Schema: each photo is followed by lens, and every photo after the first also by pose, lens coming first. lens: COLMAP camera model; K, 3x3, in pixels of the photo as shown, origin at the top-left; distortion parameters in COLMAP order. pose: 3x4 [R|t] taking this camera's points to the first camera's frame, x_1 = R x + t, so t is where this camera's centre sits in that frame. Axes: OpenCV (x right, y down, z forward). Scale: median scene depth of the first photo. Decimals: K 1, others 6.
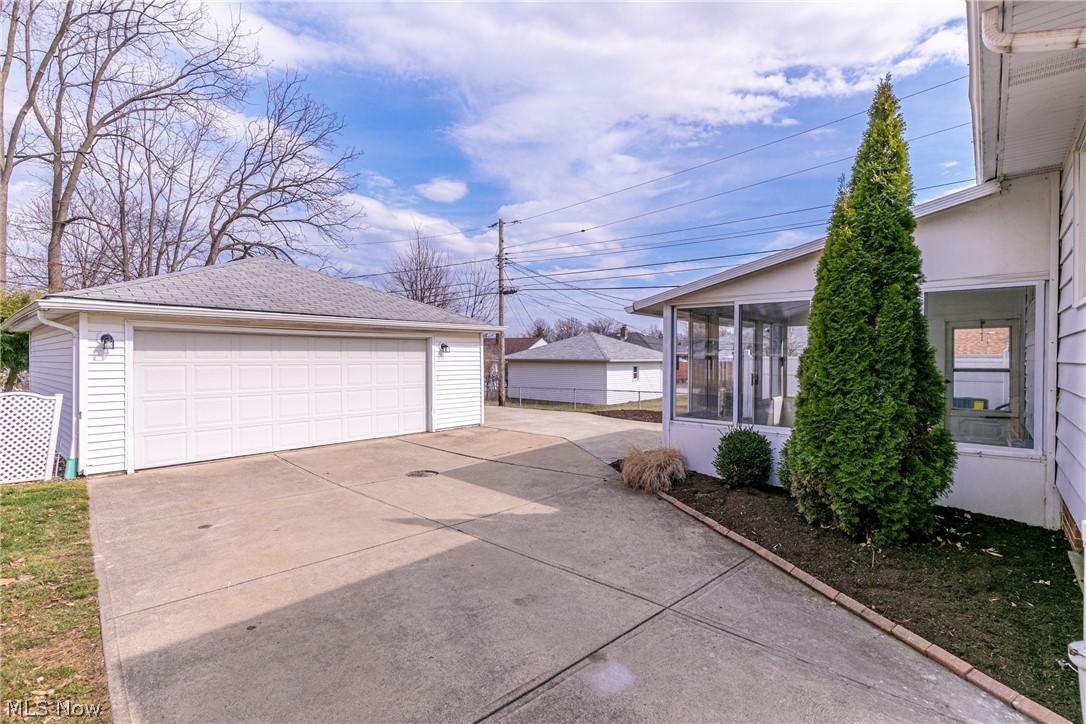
lens RADIAL K [[504.3, 0, 543.0], [0, 504.3, 362.0], [0, 0, 1]] dist [-0.044418, 0.010512]
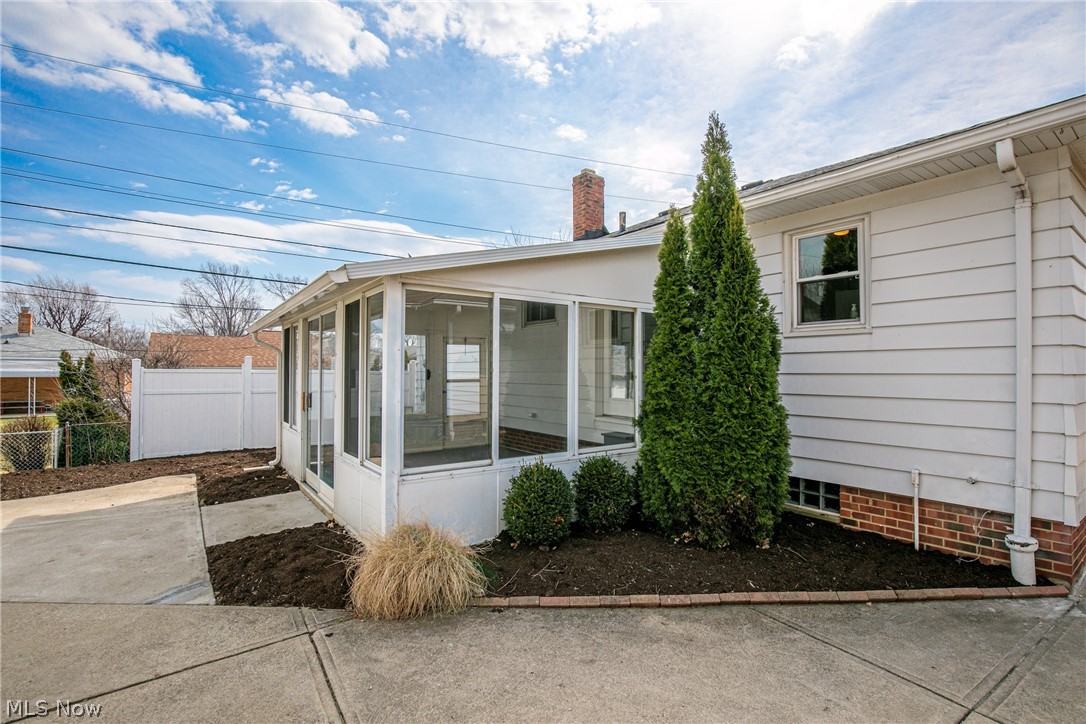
lens RADIAL K [[504.3, 0, 543.0], [0, 504.3, 362.0], [0, 0, 1]] dist [-0.044418, 0.010512]
pose [[0.214456, 0.014439, 0.976627, -0.427495], [0.011083, 0.999790, -0.017215, -0.009622], [-0.976671, 0.014515, 0.214252, 1.057095]]
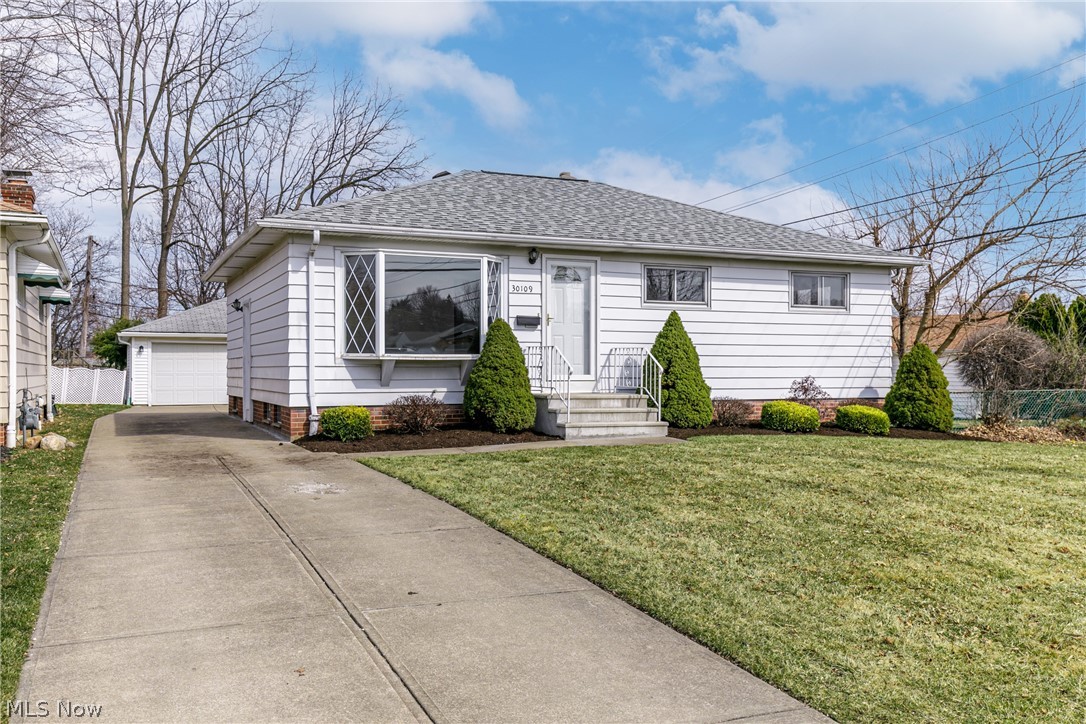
lens RADIAL K [[971.8, 0, 543.0], [0, 971.8, 362.0], [0, 0, 1]] dist [0.003600, 0.003762]
pose [[0.895243, -0.010565, -0.445453, 1.317500], [0.003935, 0.999867, -0.015806, 0.046184], [0.445561, 0.012397, 0.895166, -1.049357]]
